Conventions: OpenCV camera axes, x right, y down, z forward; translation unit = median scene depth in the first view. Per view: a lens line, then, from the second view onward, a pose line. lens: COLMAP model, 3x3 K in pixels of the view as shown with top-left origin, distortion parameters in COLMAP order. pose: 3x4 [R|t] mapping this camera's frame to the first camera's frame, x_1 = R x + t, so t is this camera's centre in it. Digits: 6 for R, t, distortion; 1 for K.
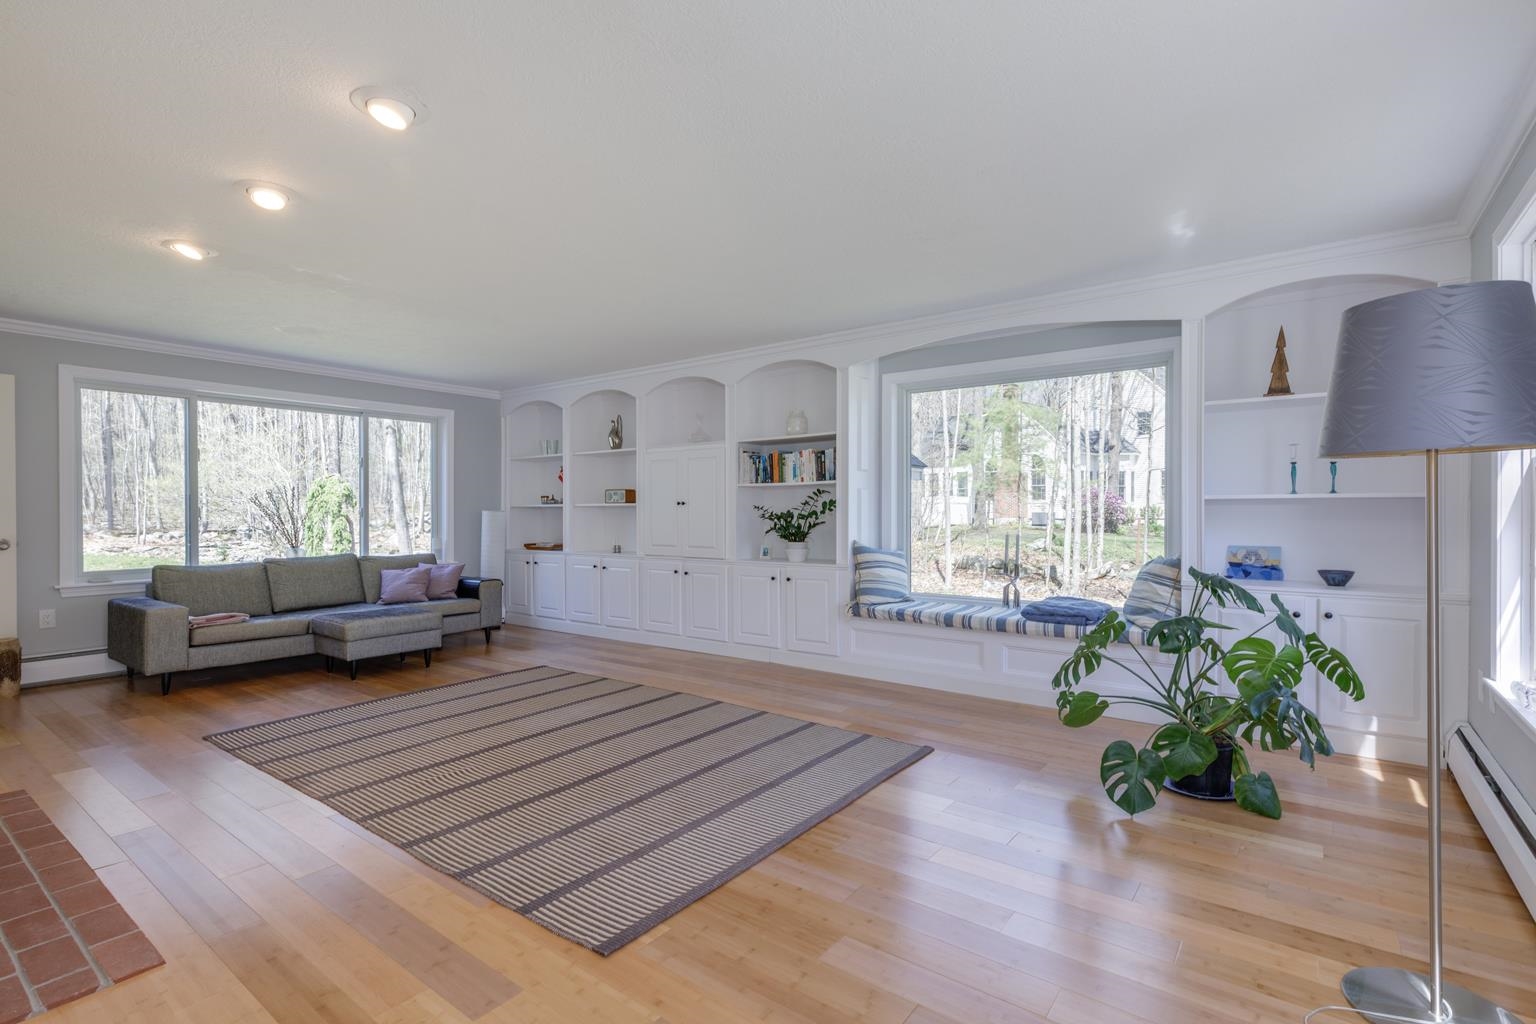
lens RADIAL K [[700.1, 0, 758.7], [0, 700.1, 509.8], [0, 0, 1]] dist [0.006575, -0.000828]
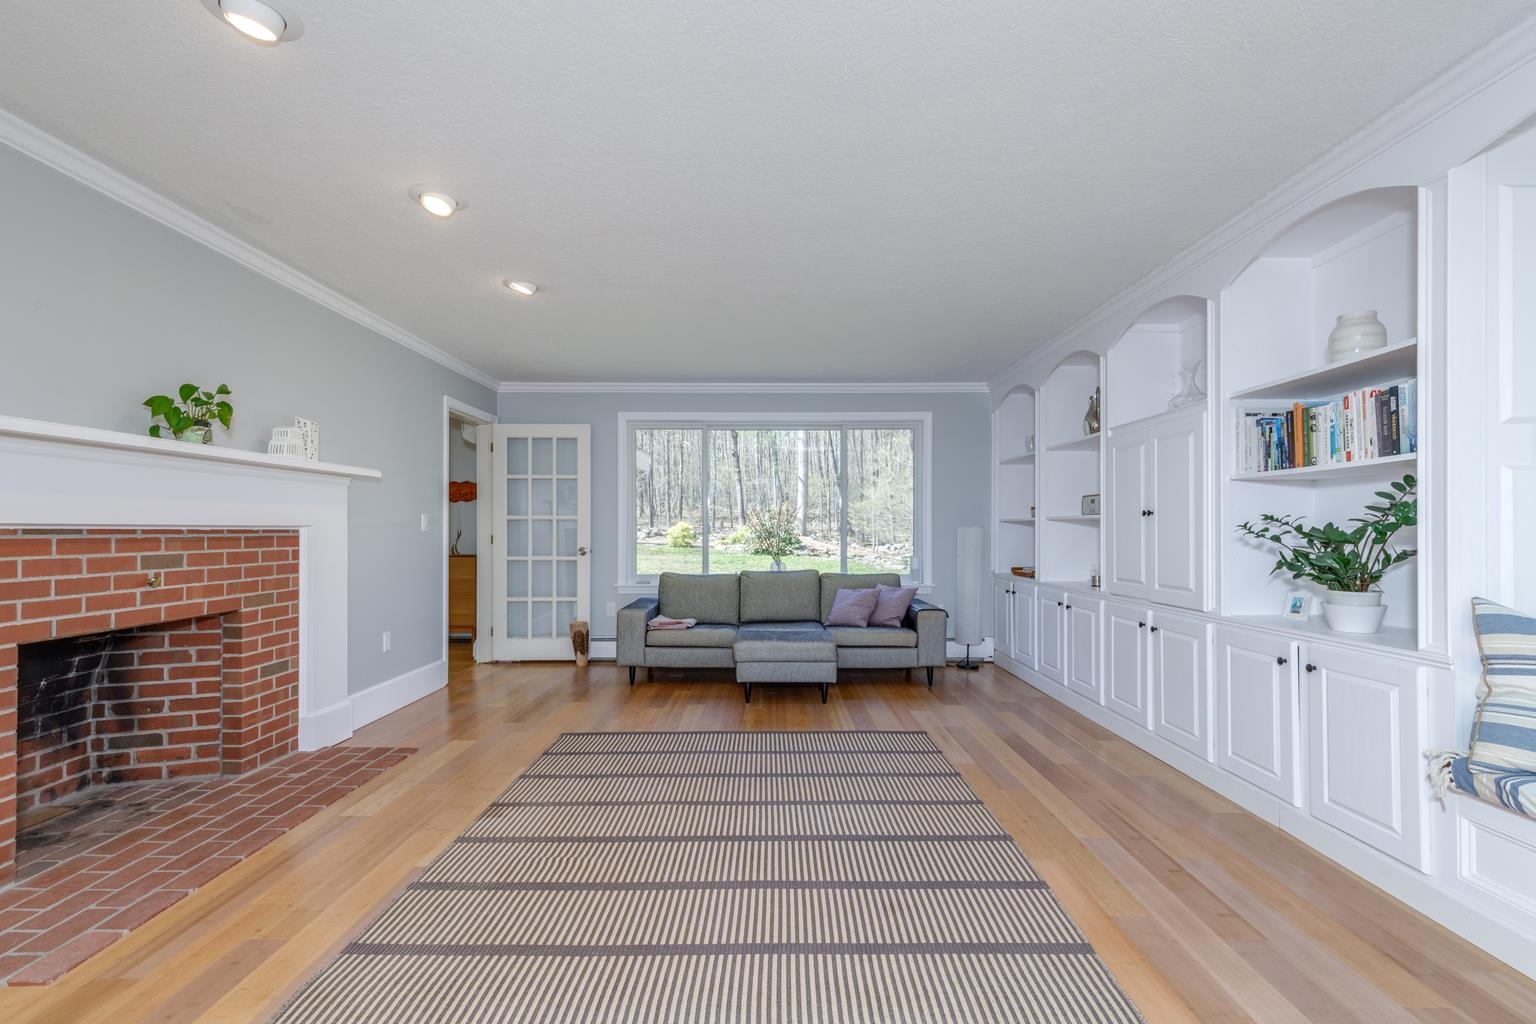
lens RADIAL K [[700.1, 0, 794.0], [0, 700.1, 530.7], [0, 0, 1]] dist [0.006575, -0.000828]
pose [[0.620111, 0.002733, -0.784509, 0.202247], [0.001730, 0.999987, 0.004851, 0.002756], [0.784512, -0.004365, 0.620098, 0.431903]]
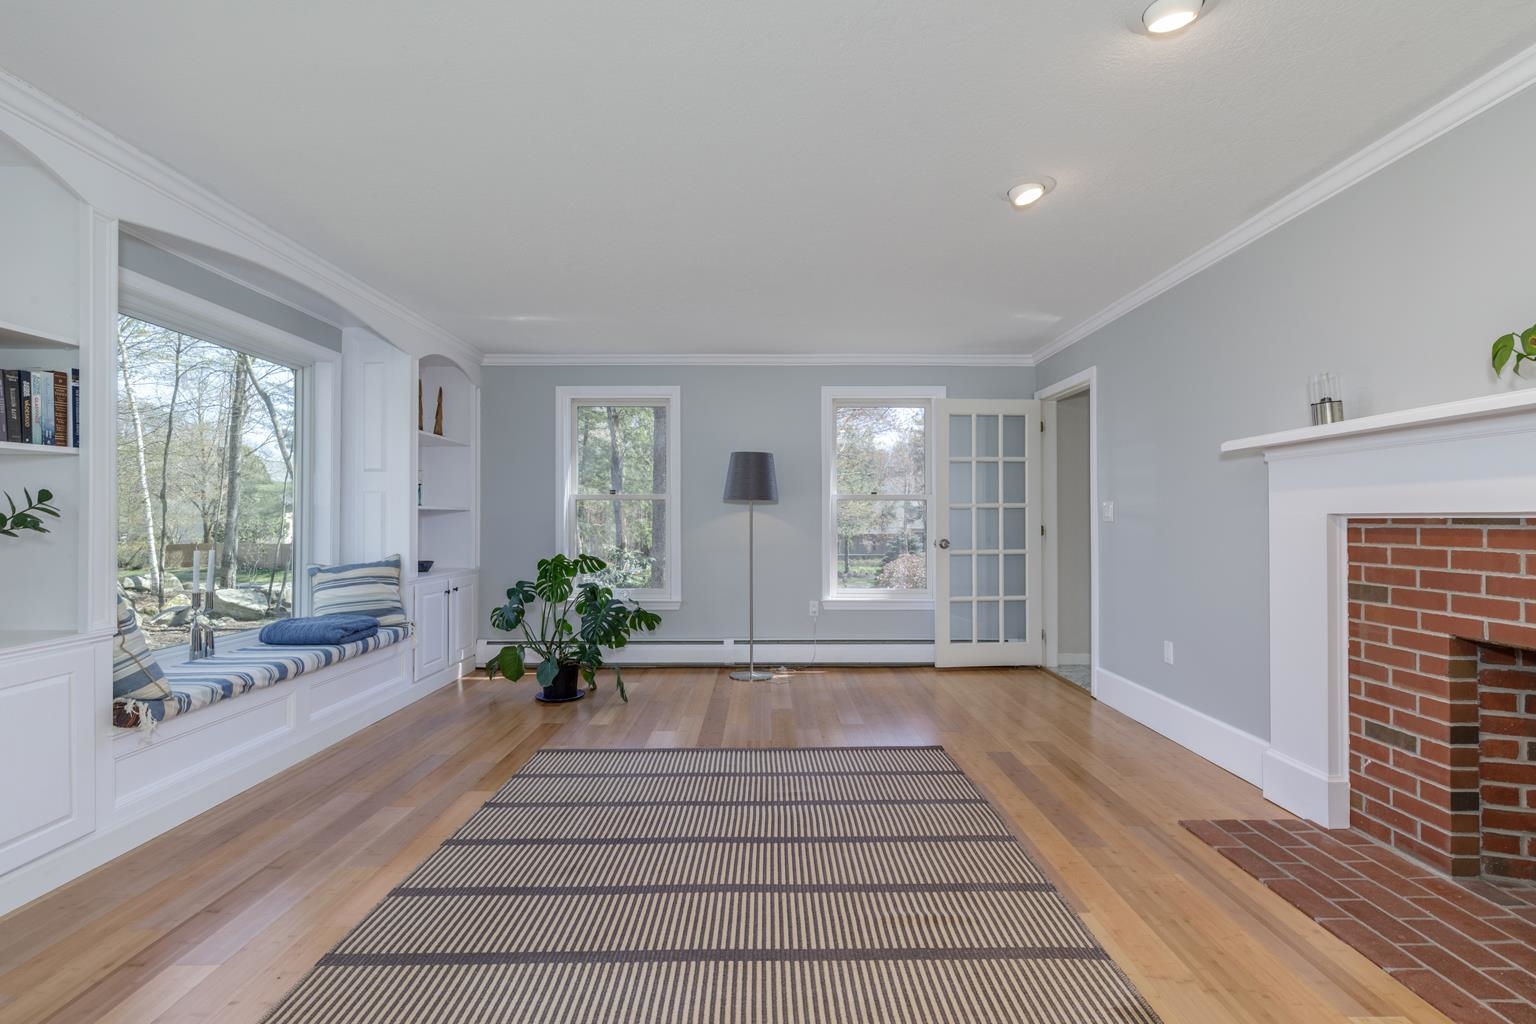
lens RADIAL K [[700.1, 0, 800.9], [0, 700.1, 515.4], [0, 0, 1]] dist [0.006575, -0.000828]
pose [[-0.633744, 0.007233, 0.773509, -0.527818], [-0.000196, 0.999955, -0.009510, 0.005269], [-0.773543, -0.006178, -0.633714, 0.906397]]
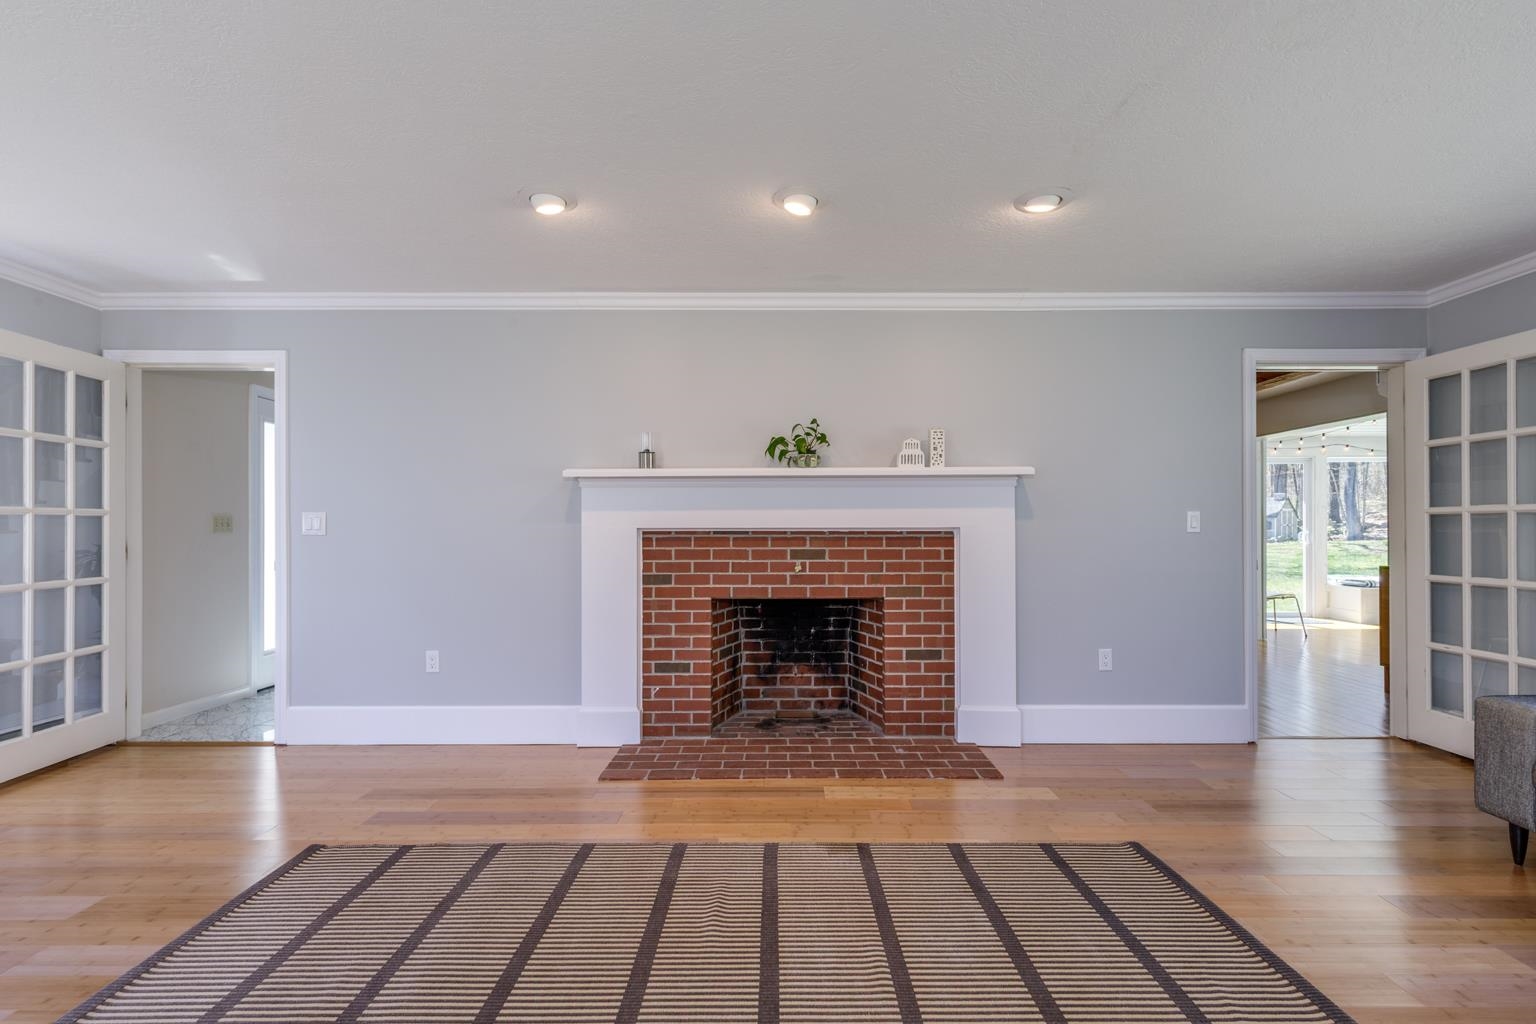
lens RADIAL K [[700.1, 0, 747.8], [0, 700.1, 524.1], [0, 0, 1]] dist [0.006575, -0.000828]
pose [[-0.805748, 0.000721, -0.592258, -0.032496], [0.005092, 0.999971, -0.005709, -0.000070], [0.592237, -0.007616, -0.805728, 0.953039]]
